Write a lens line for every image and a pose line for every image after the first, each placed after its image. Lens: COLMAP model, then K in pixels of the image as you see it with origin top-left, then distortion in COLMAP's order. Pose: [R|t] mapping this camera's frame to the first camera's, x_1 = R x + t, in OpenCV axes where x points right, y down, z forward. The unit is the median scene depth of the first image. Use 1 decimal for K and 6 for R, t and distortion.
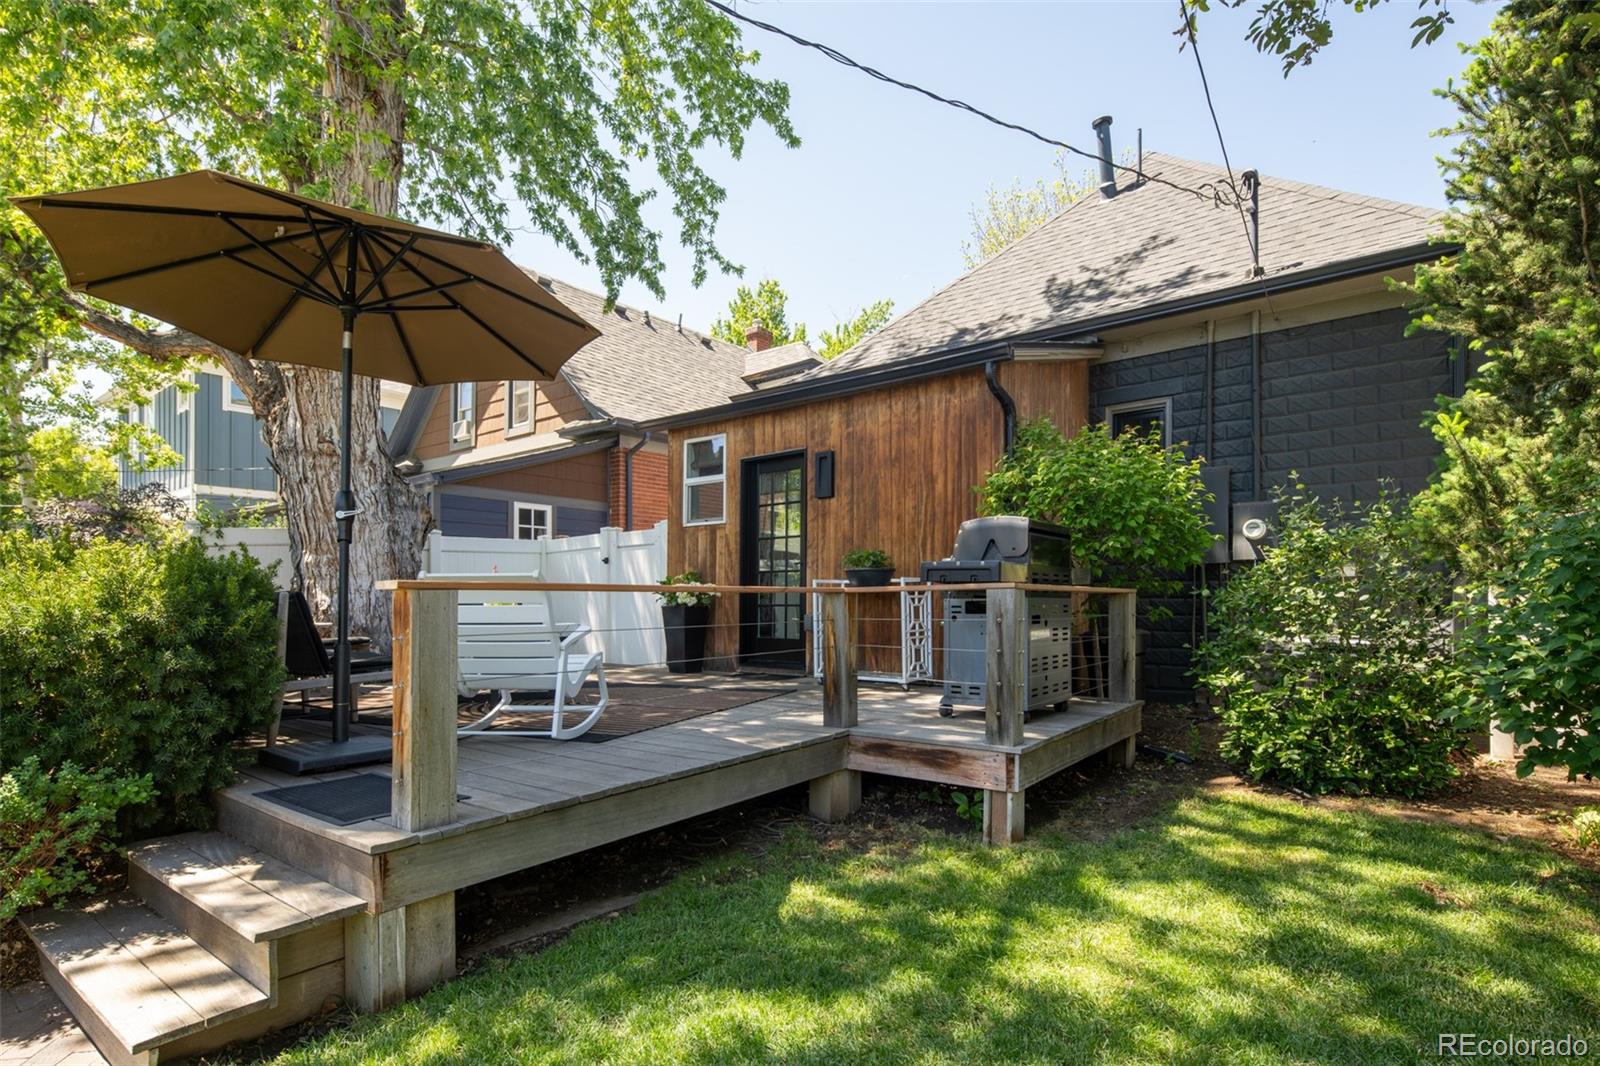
lens RADIAL K [[811.9, 0, 778.0], [0, 811.9, 556.4], [0, 0, 1]] dist [0.018732, -0.016900]
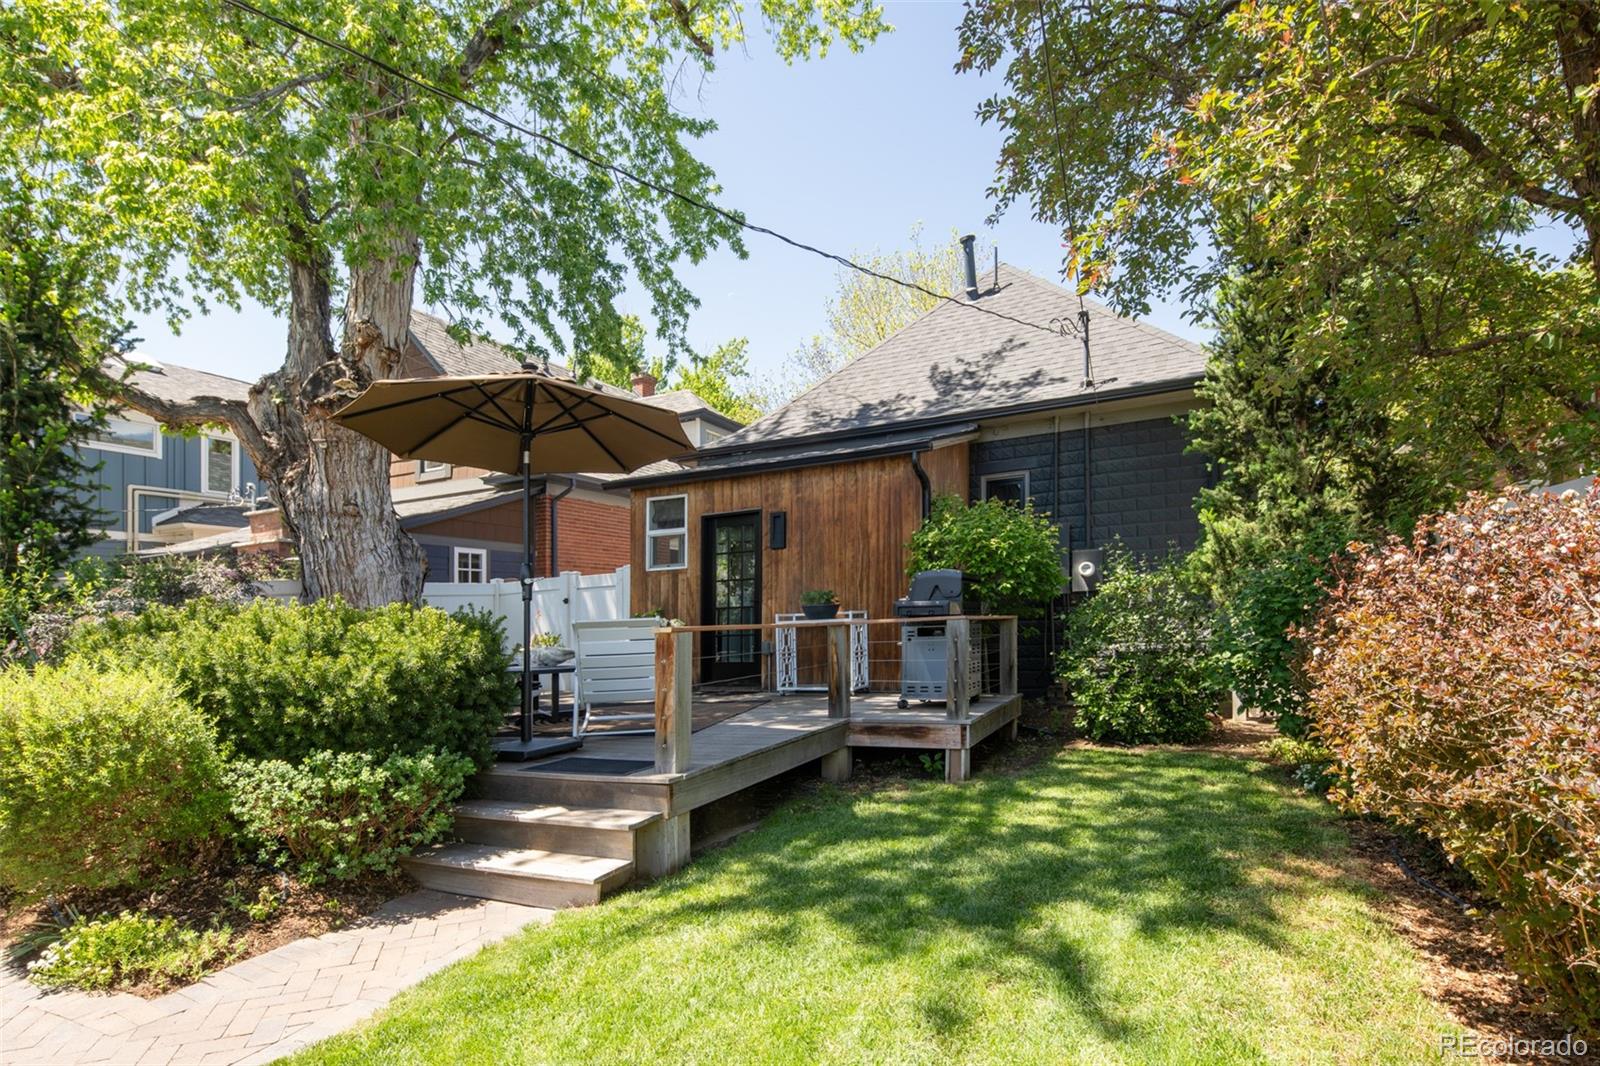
lens RADIAL K [[816.7, 0, 800.1], [0, 816.7, 609.3], [0, 0, 1]] dist [0.009069, 0.000011]
pose [[0.975708, -0.025406, 0.217599, -0.198877], [0.018763, 0.999294, 0.032542, -0.020156], [-0.218272, -0.027668, 0.975496, -0.254584]]
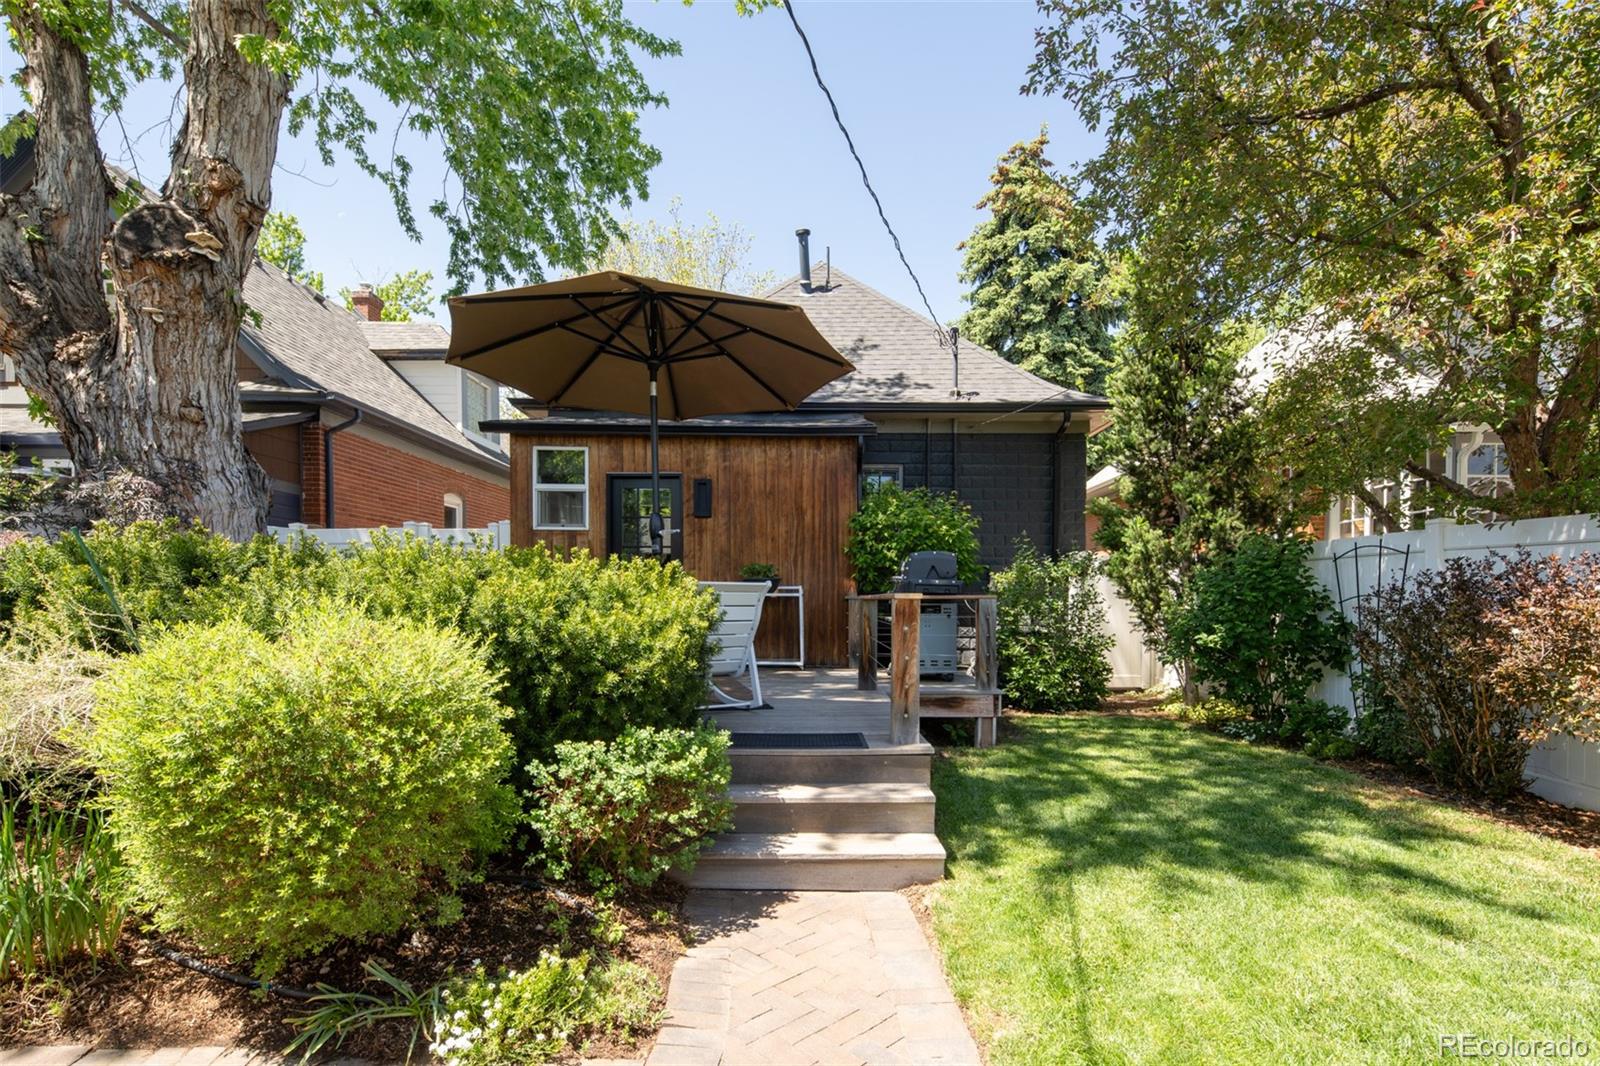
lens RADIAL K [[800.9, 0, 819.6], [0, 800.9, 618.5], [0, 0, 1]] dist [-0.000240, -0.001136]
pose [[0.781965, -0.002786, 0.623316, -0.568498], [-0.045300, 0.997092, 0.061288, -0.003694], [-0.621674, -0.076162, 0.779564, -0.050976]]
